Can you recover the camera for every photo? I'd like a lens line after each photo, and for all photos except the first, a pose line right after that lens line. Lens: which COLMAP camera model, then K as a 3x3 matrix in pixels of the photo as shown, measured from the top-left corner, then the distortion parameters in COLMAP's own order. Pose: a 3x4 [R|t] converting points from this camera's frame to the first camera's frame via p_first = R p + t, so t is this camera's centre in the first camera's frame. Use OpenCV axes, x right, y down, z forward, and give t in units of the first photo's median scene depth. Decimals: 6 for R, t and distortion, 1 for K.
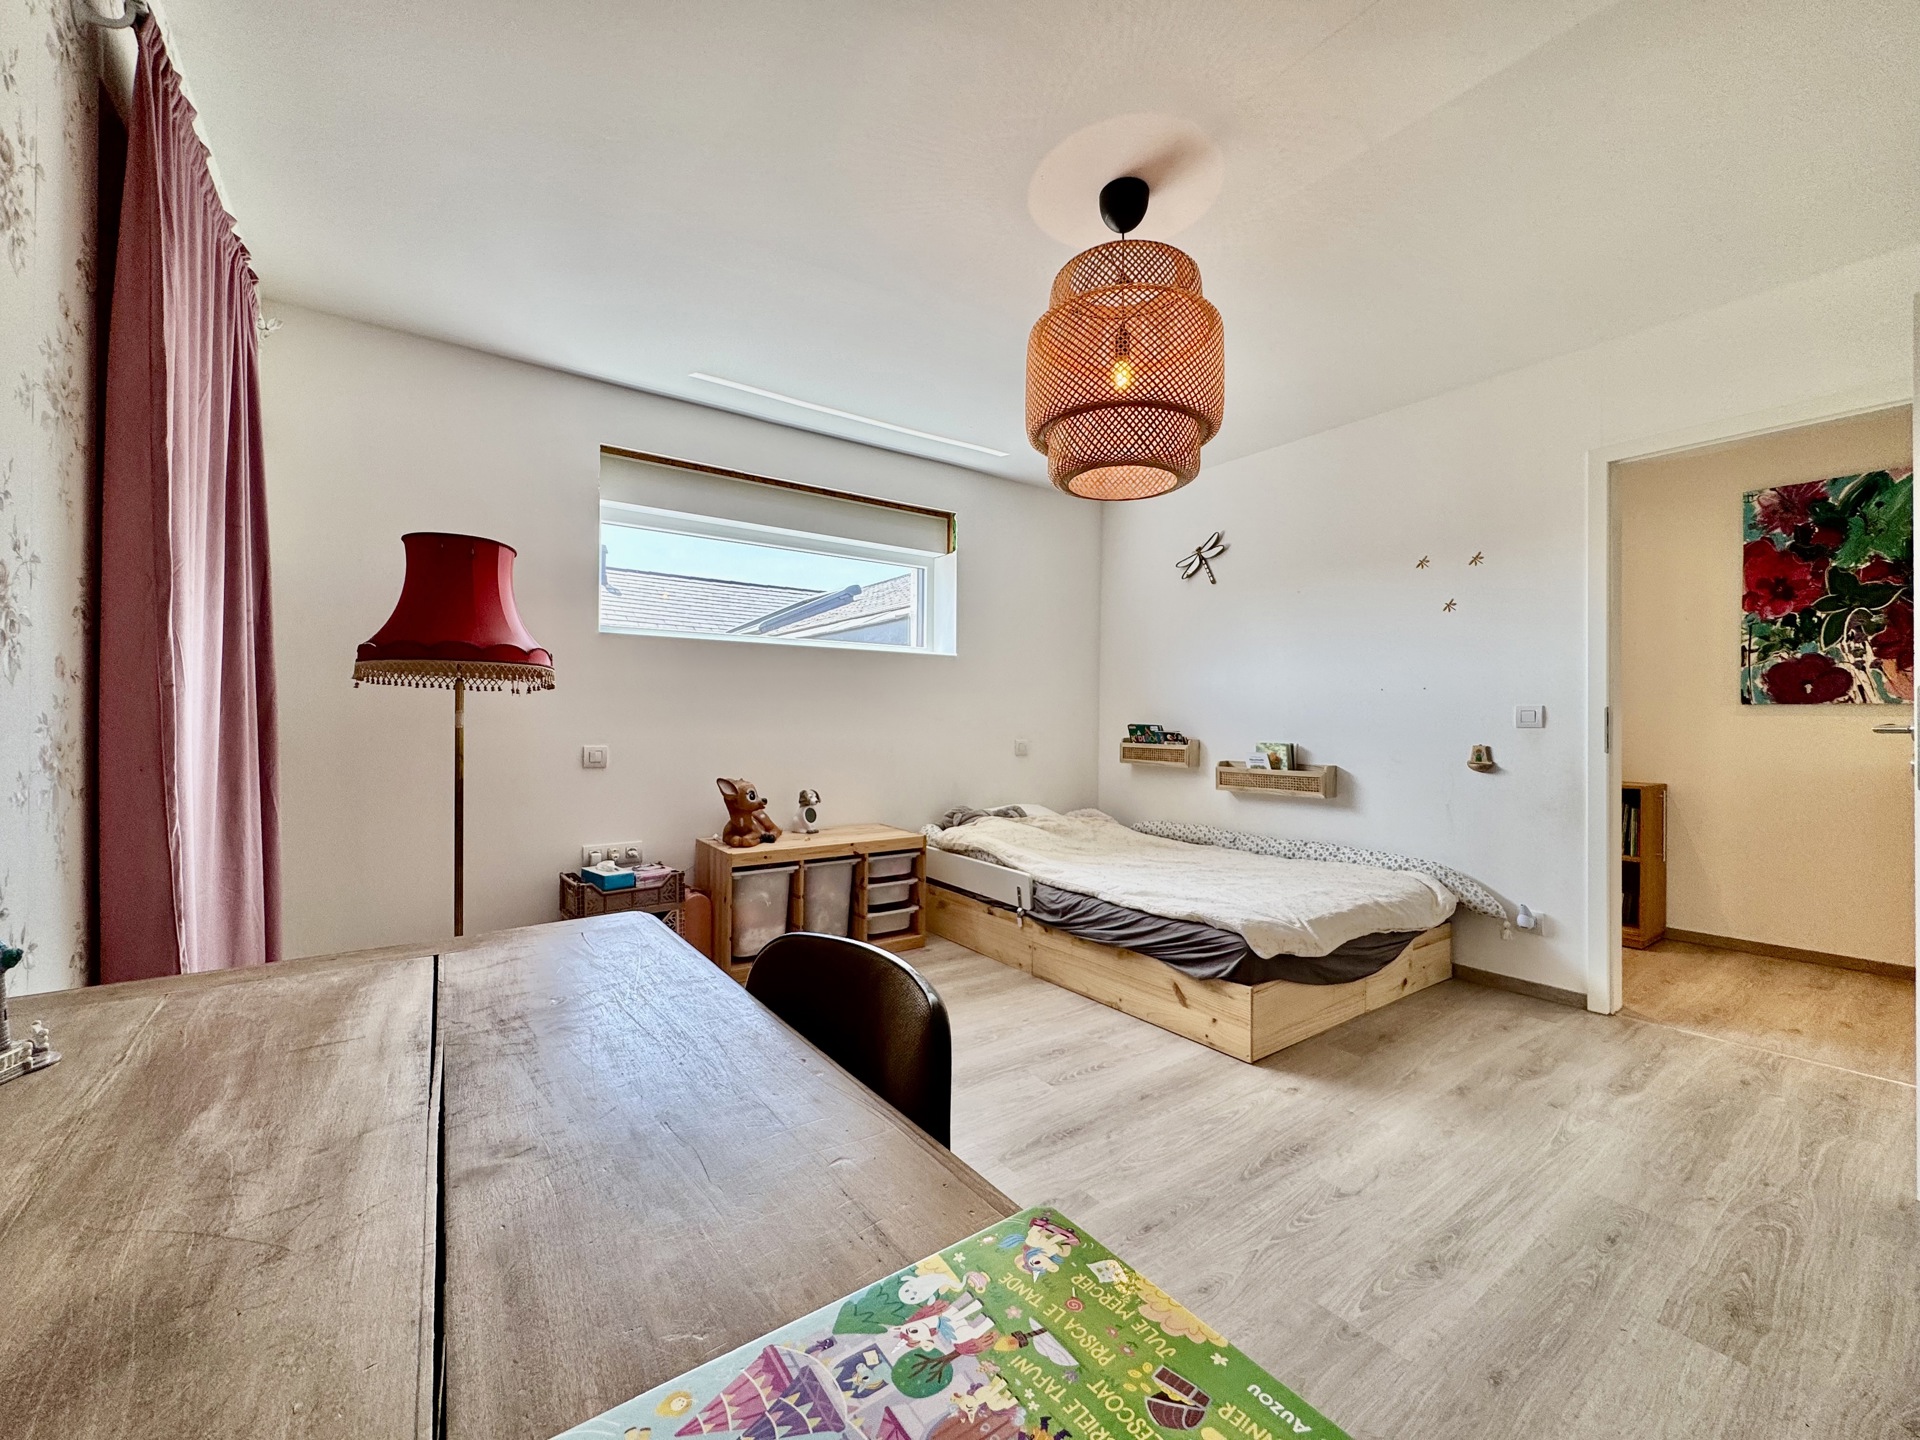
lens RADIAL K [[766.2, 0, 955.0], [0, 766.2, 720.9], [0, 0, 1]] dist [-0.003481, 0.000617]
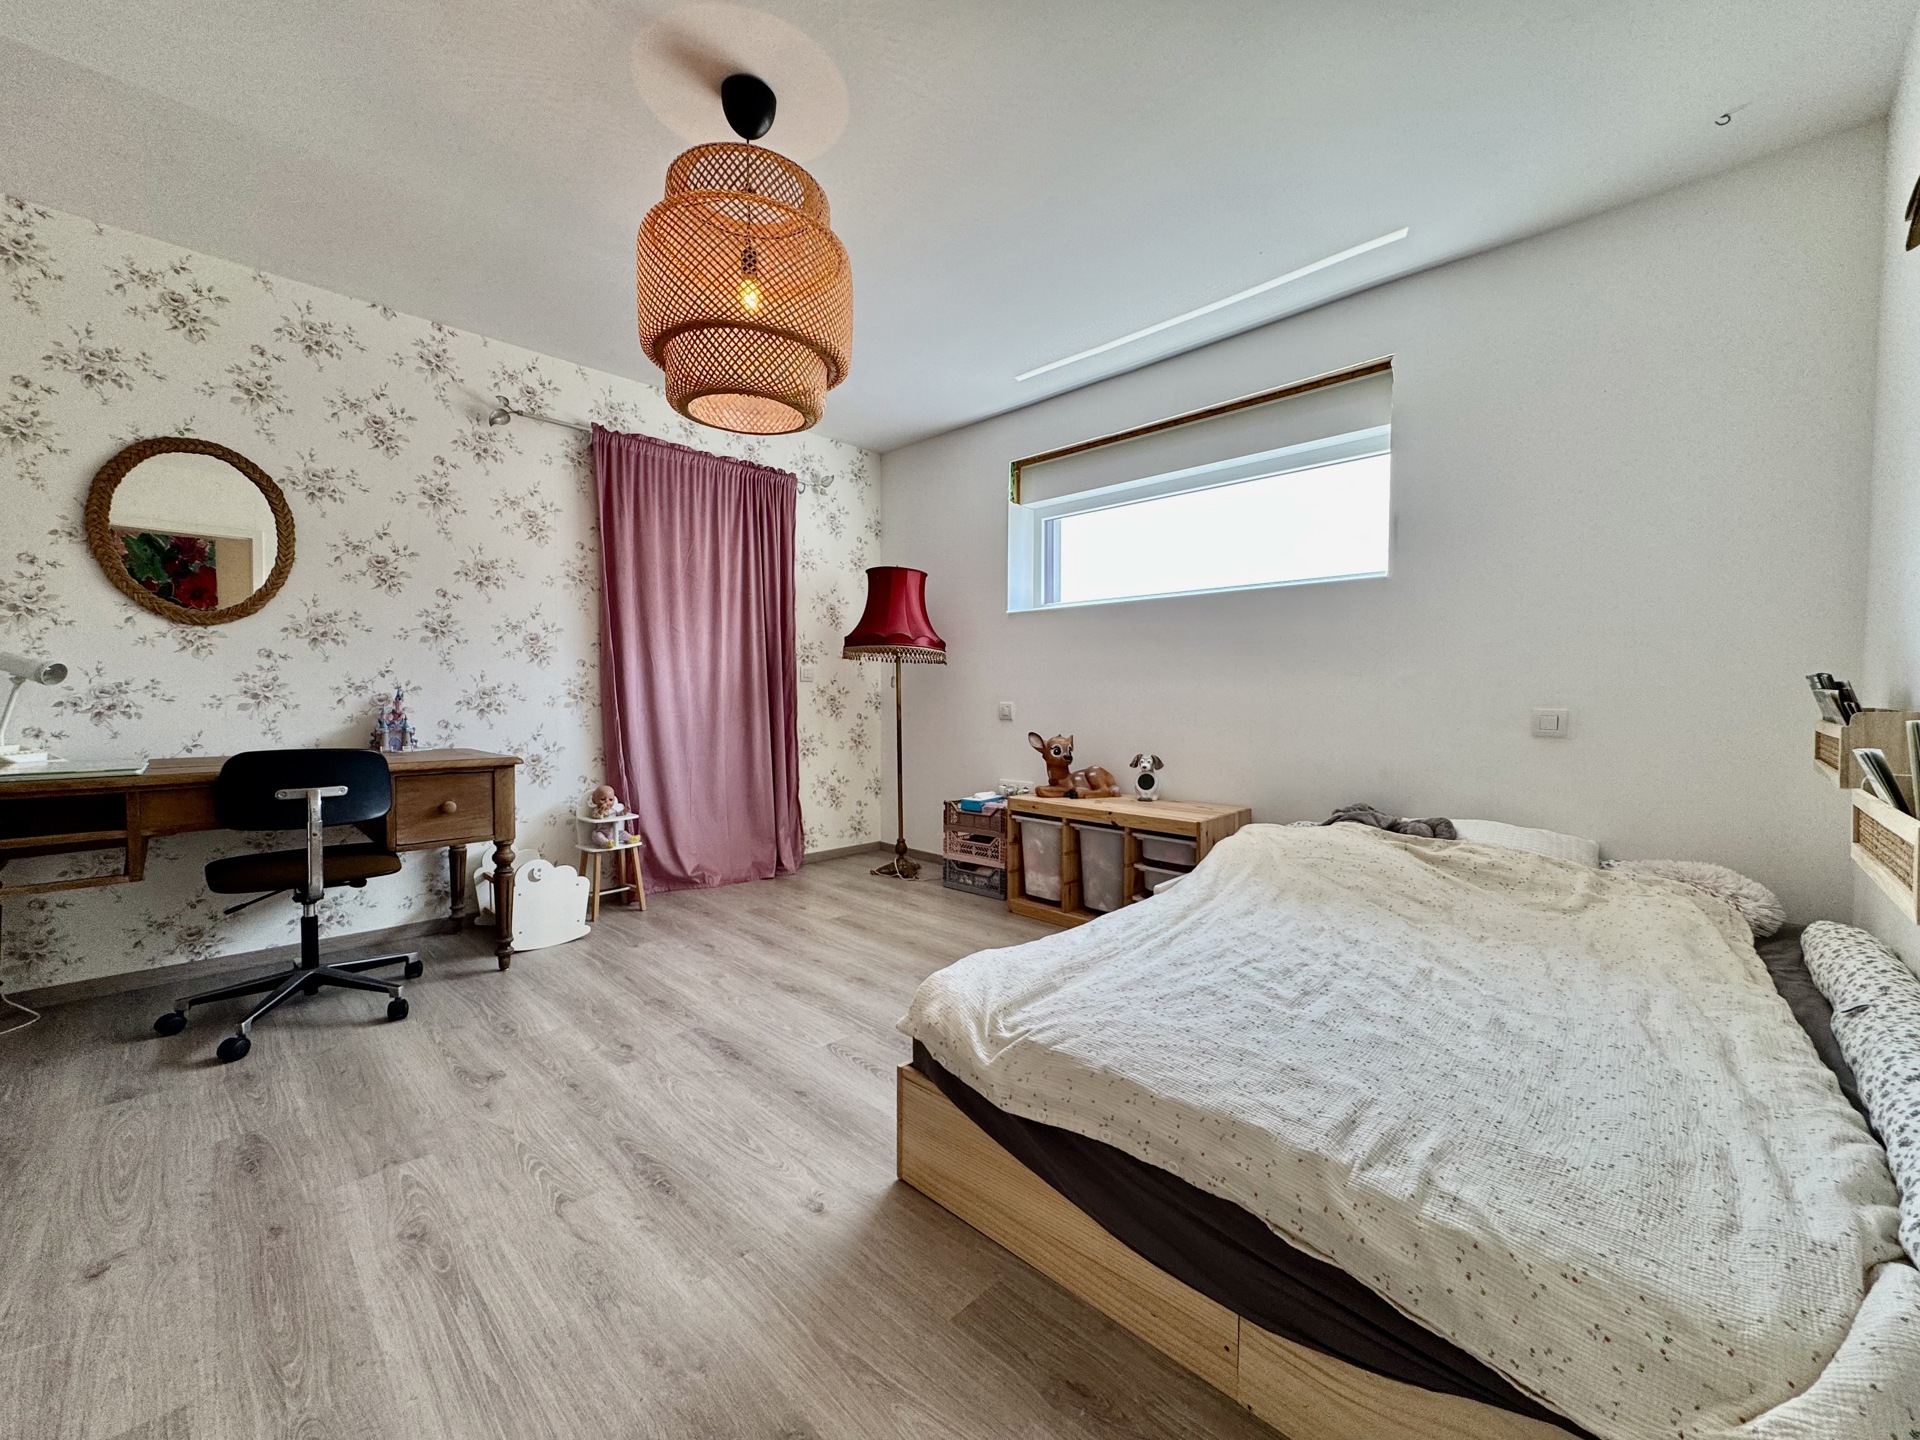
lens RADIAL K [[766.2, 0, 951.9], [0, 766.2, 723.0], [0, 0, 1]] dist [-0.003481, 0.000617]
pose [[0.176265, 0.034400, -0.983741, 0.968908], [-0.007870, 0.999406, 0.033538, 0.035015], [0.984311, 0.001831, 0.176431, 0.878647]]
